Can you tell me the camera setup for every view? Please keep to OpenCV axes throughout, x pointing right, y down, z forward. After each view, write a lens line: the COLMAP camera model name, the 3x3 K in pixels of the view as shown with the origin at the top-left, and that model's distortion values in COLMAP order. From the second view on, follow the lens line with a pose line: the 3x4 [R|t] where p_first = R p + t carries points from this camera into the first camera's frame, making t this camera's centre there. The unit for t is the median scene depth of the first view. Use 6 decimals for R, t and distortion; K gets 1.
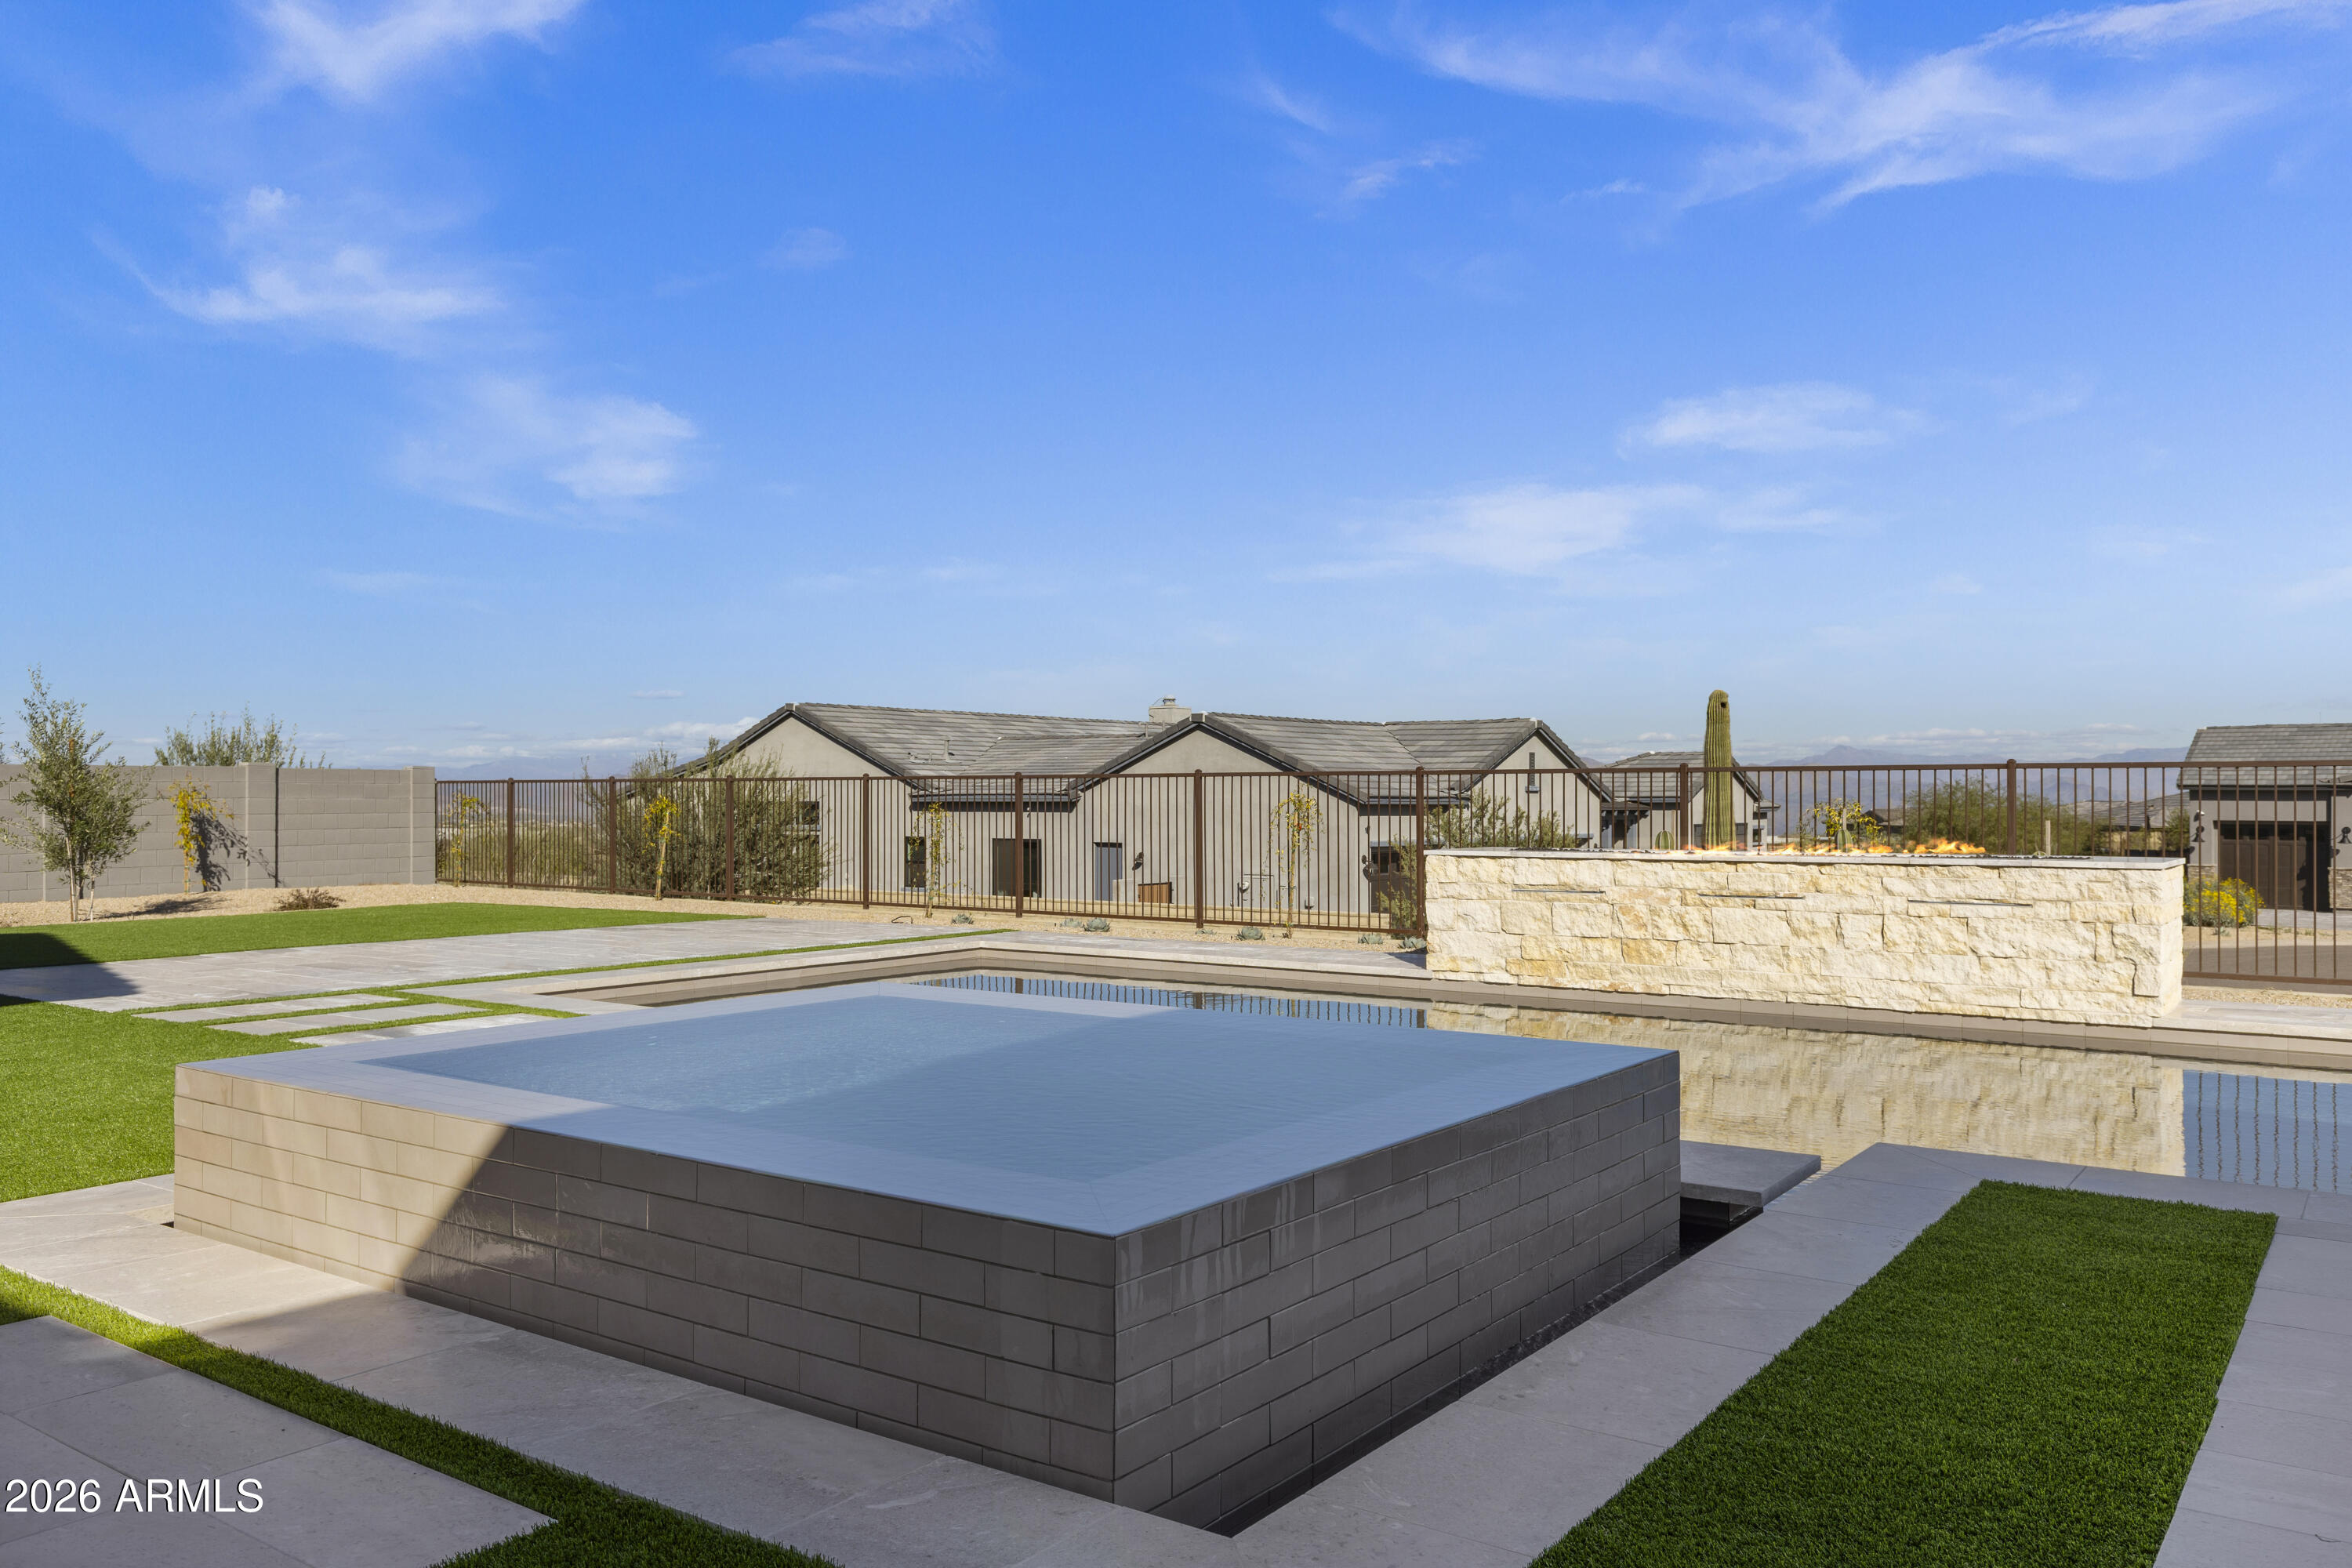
lens RADIAL K [[1717.3, 0, 1190.5], [0, 1717.3, 793.3], [0, 0, 1]] dist [0.042333, 0.002005]
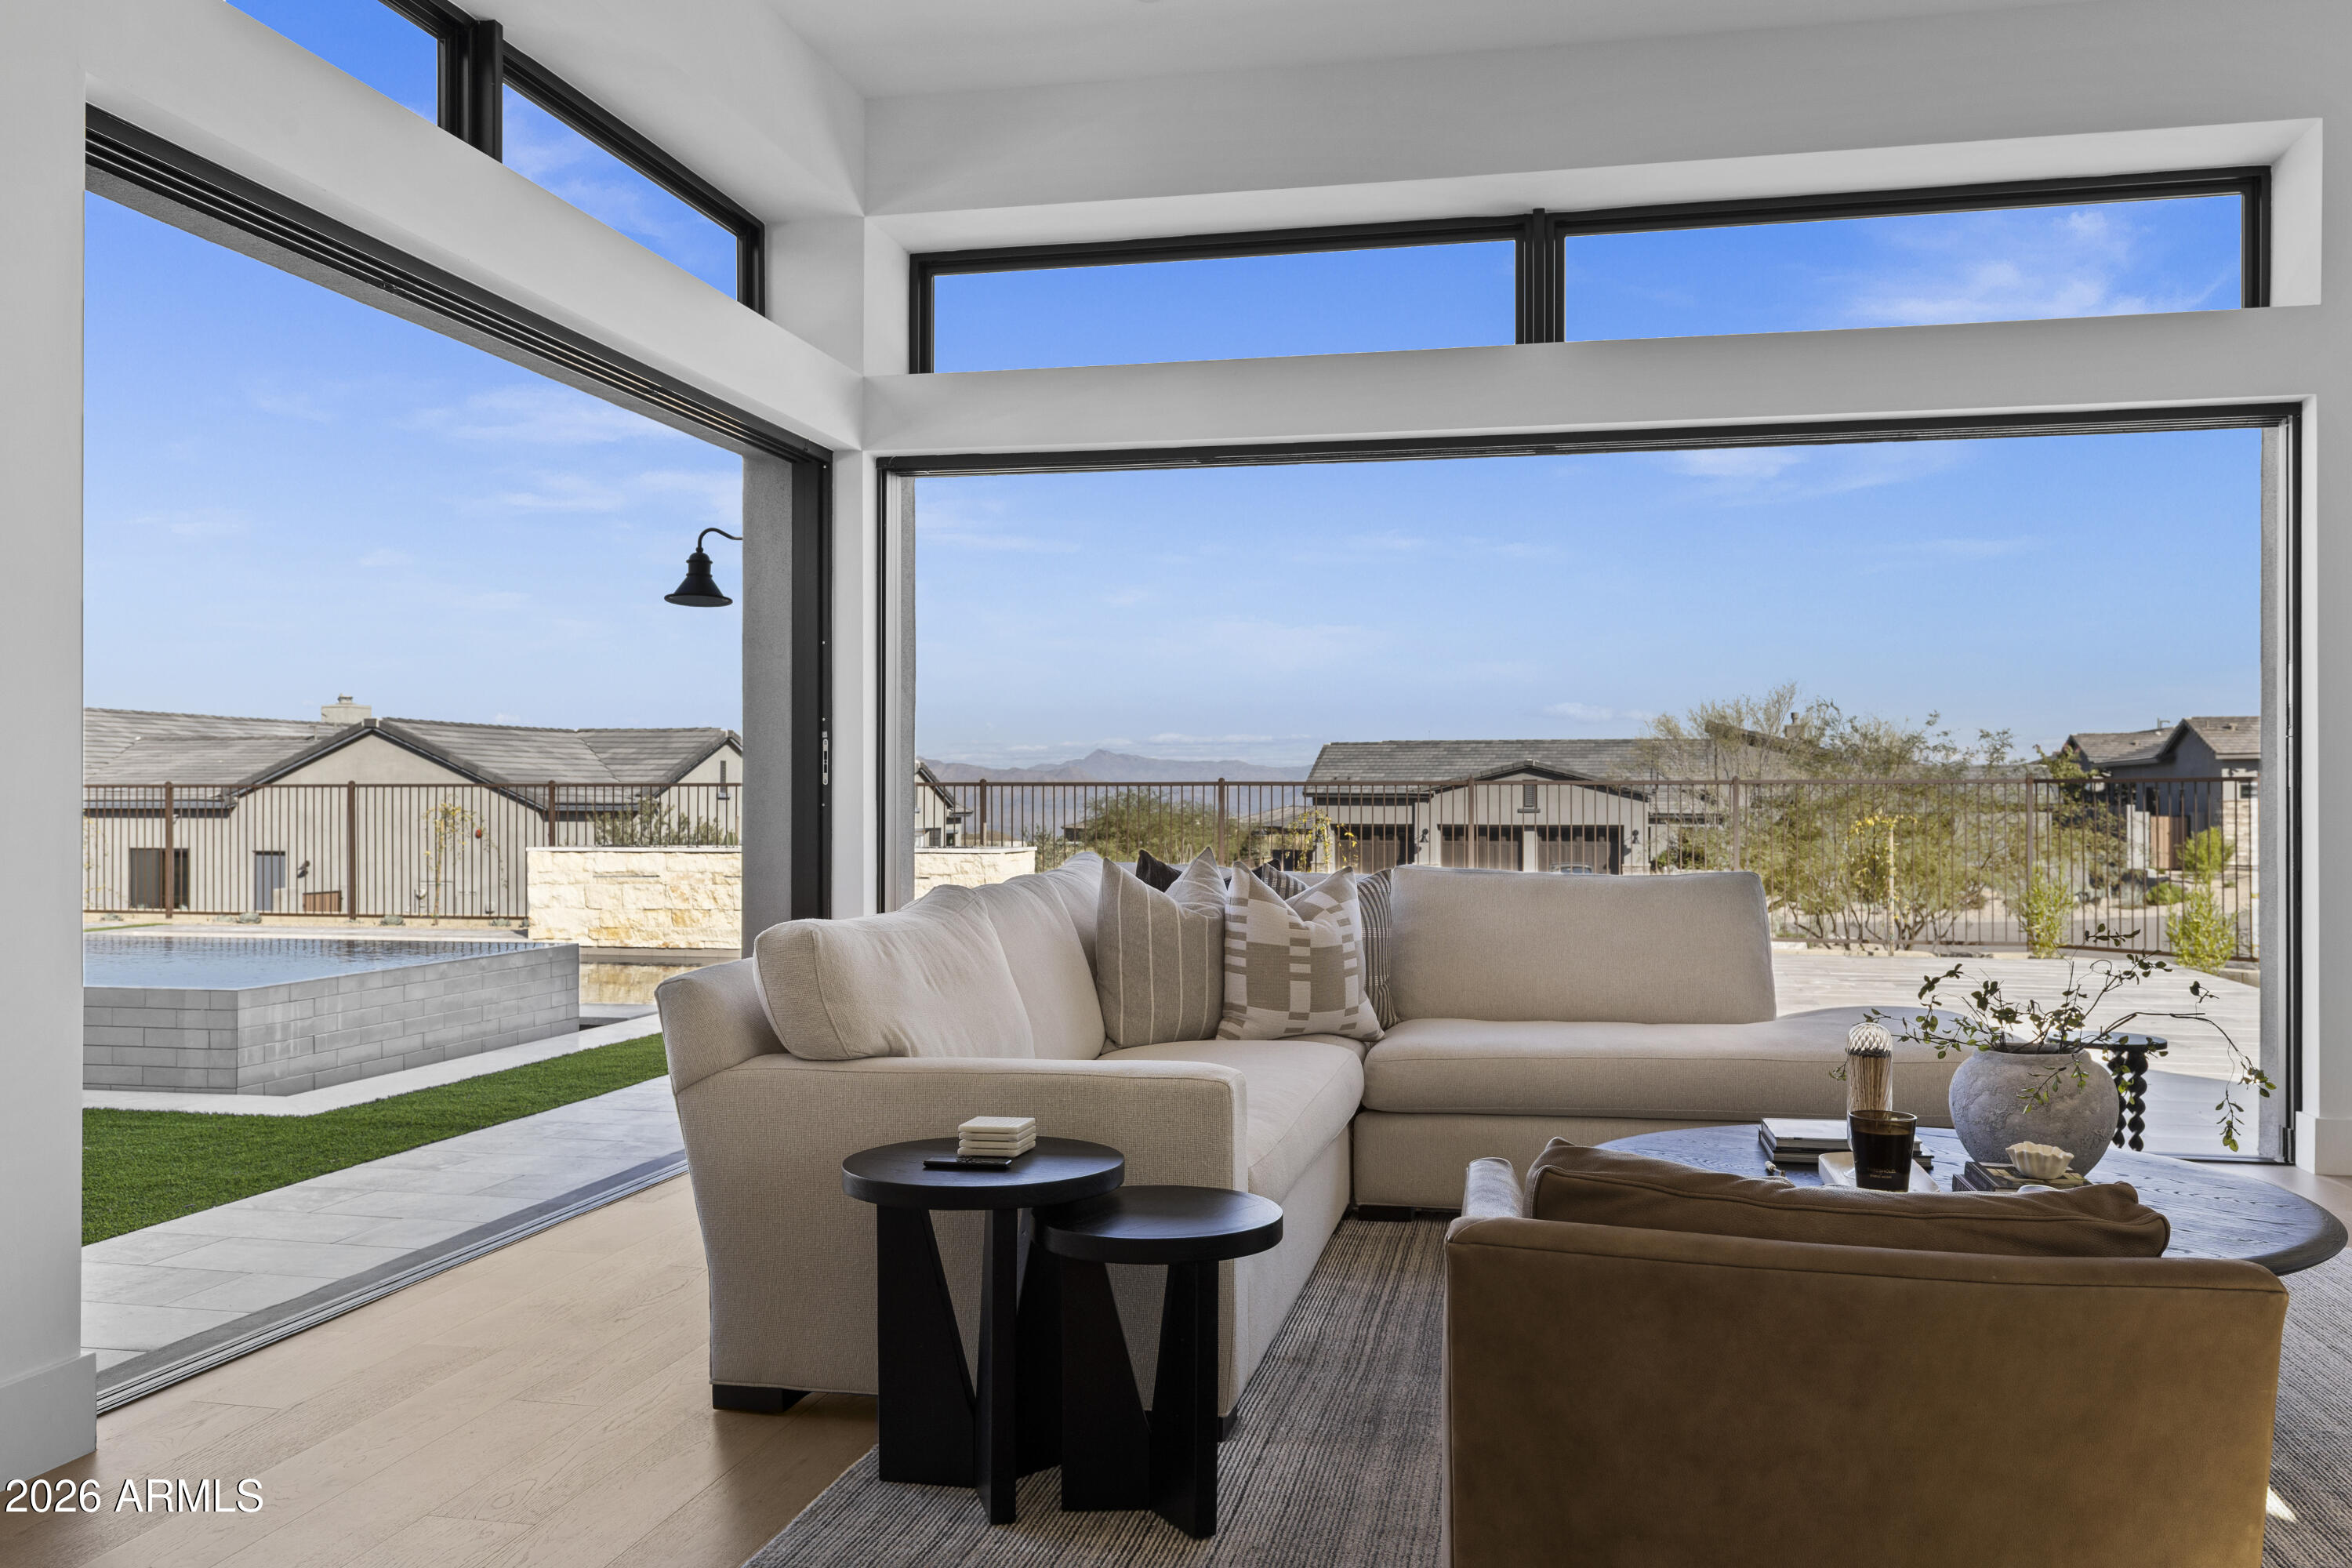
lens RADIAL K [[1870.3, 0, 1188.6], [0, 1870.3, 786.1], [0, 0, 1]] dist [0.011236, -0.006481]
pose [[0.919411, 0.004511, 0.393271, 0.012696], [-0.002102, 0.999976, -0.006557, -0.001747], [-0.393292, 0.005202, 0.919399, -0.169101]]
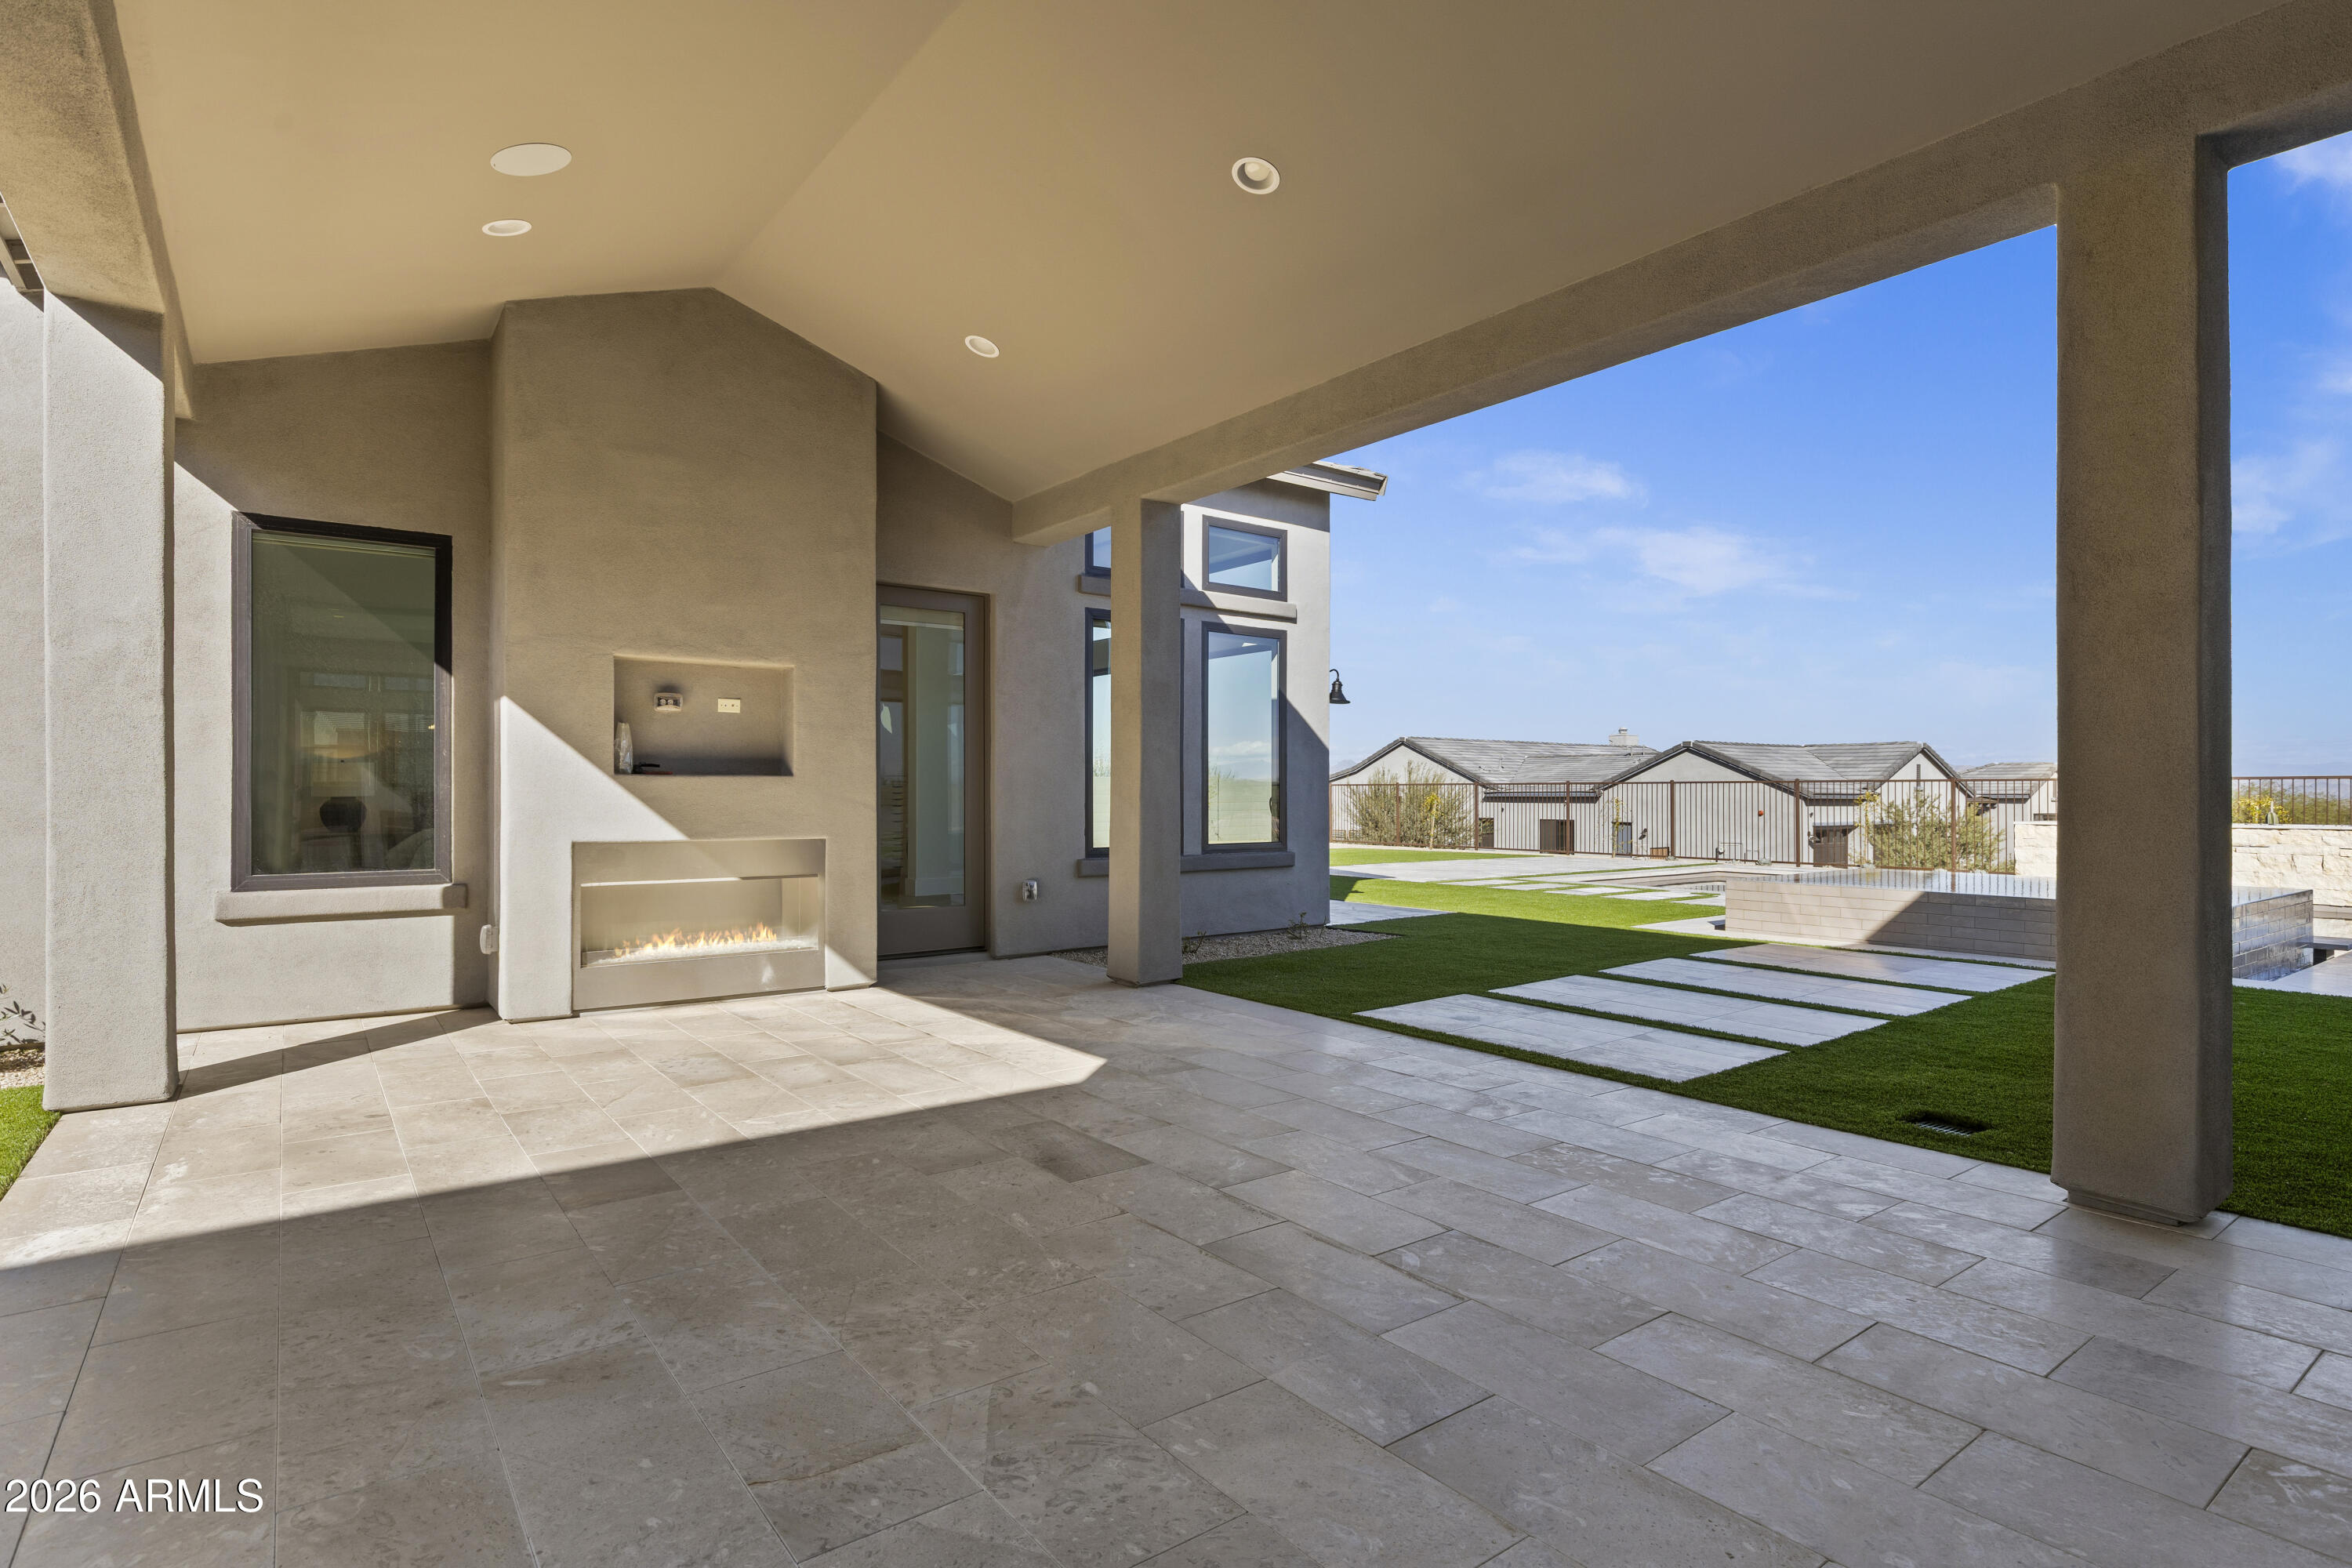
lens RADIAL K [[1159.2, 0, 1164.3], [0, 1159.2, 782.2], [0, 0, 1]] dist [-0.004628, -0.001980]
pose [[0.950542, -0.001021, -0.310594, -0.124943], [-0.001108, 0.999977, -0.006678, -0.000807], [0.310593, 0.006692, 0.950519, -0.183124]]
